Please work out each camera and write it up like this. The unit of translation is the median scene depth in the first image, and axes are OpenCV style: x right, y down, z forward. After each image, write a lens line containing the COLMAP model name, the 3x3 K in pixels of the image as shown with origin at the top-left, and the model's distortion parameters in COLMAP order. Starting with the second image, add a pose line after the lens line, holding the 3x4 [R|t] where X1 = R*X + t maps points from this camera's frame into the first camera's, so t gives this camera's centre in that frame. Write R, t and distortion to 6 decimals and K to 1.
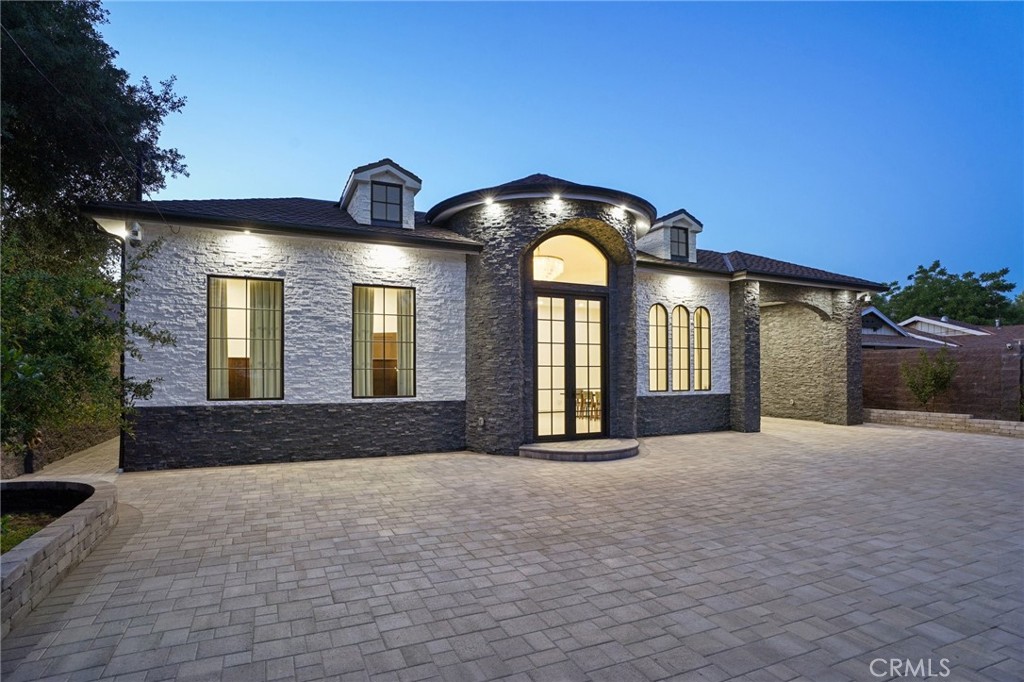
lens RADIAL K [[529.4, 0, 511.5], [0, 529.4, 367.1], [0, 0, 1]] dist [-0.054709, 0.031597]
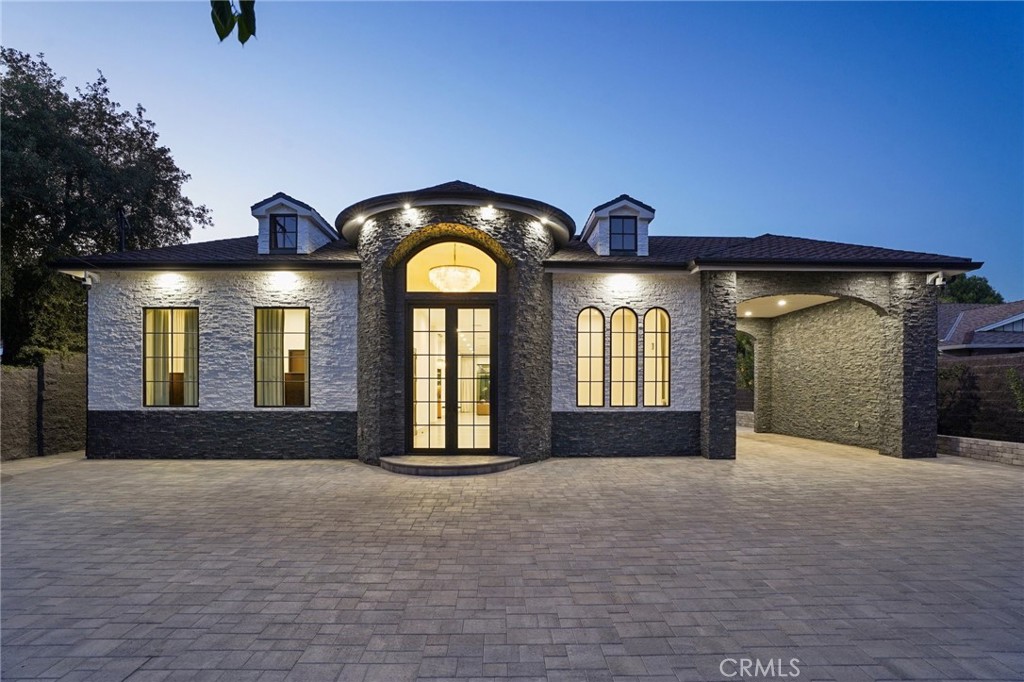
lens RADIAL K [[546.0, 0, 510.9], [0, 546.0, 390.0], [0, 0, 1]] dist [-0.043896, 0.023867]
pose [[0.916347, 0.001751, -0.400381, 0.637316], [0.003032, 0.999931, 0.011312, 0.009399], [0.400373, -0.011580, 0.916279, 0.134238]]
